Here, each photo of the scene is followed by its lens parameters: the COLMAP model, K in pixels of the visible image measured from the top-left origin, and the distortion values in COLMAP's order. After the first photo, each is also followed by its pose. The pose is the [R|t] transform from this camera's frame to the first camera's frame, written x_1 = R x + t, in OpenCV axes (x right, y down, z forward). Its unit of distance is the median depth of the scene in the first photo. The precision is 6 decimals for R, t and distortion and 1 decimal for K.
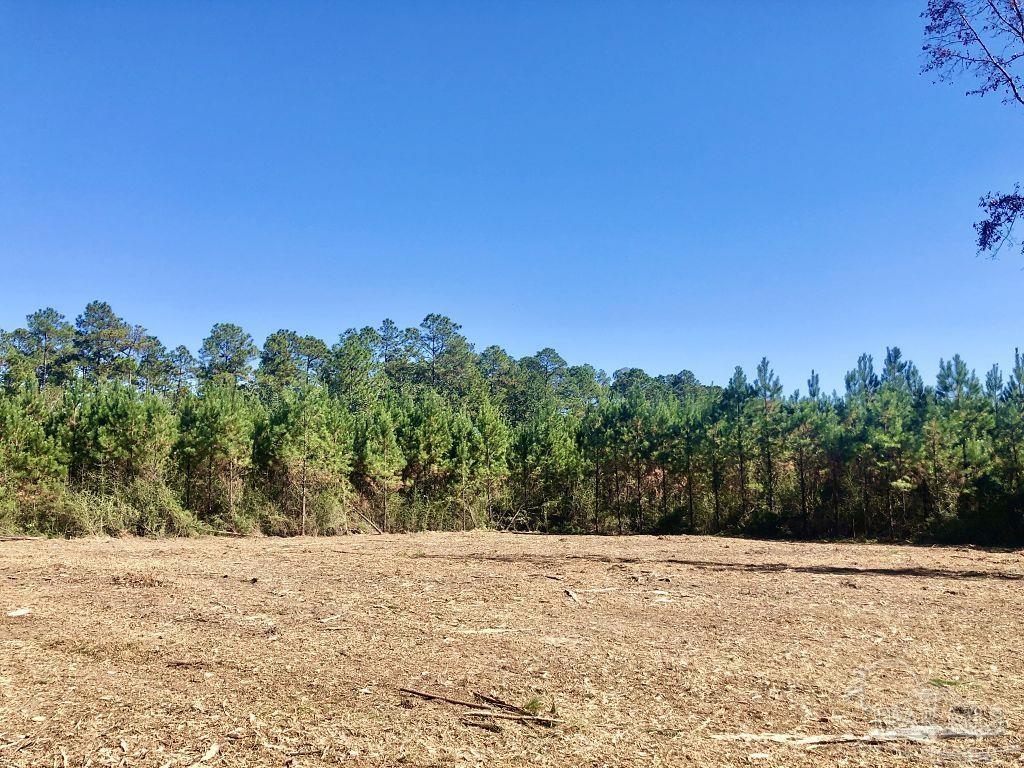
lens RADIAL K [[821.8, 0, 507.2], [0, 821.8, 370.9], [0, 0, 1]] dist [0.004457, -0.037859]
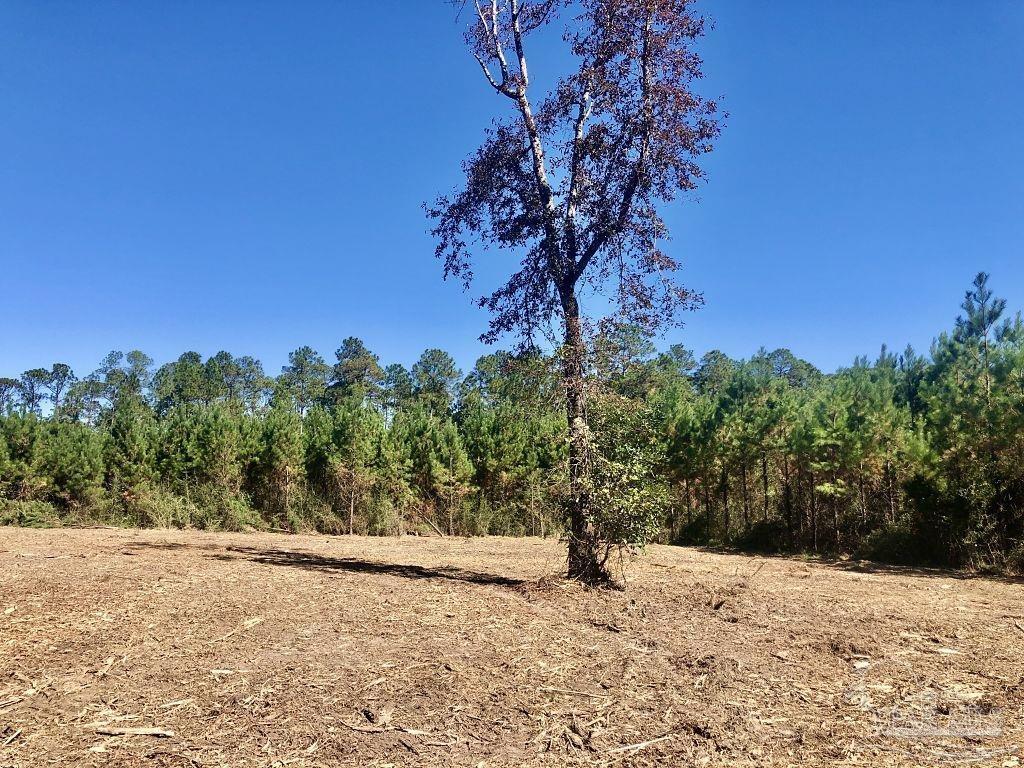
lens RADIAL K [[821.8, 0, 507.2], [0, 821.8, 370.9], [0, 0, 1]] dist [0.004457, -0.037859]
pose [[0.887136, -0.063129, -0.457170, 0.478114], [0.055718, 0.998005, -0.029692, 0.021005], [0.458132, 0.000868, 0.888884, 0.091276]]
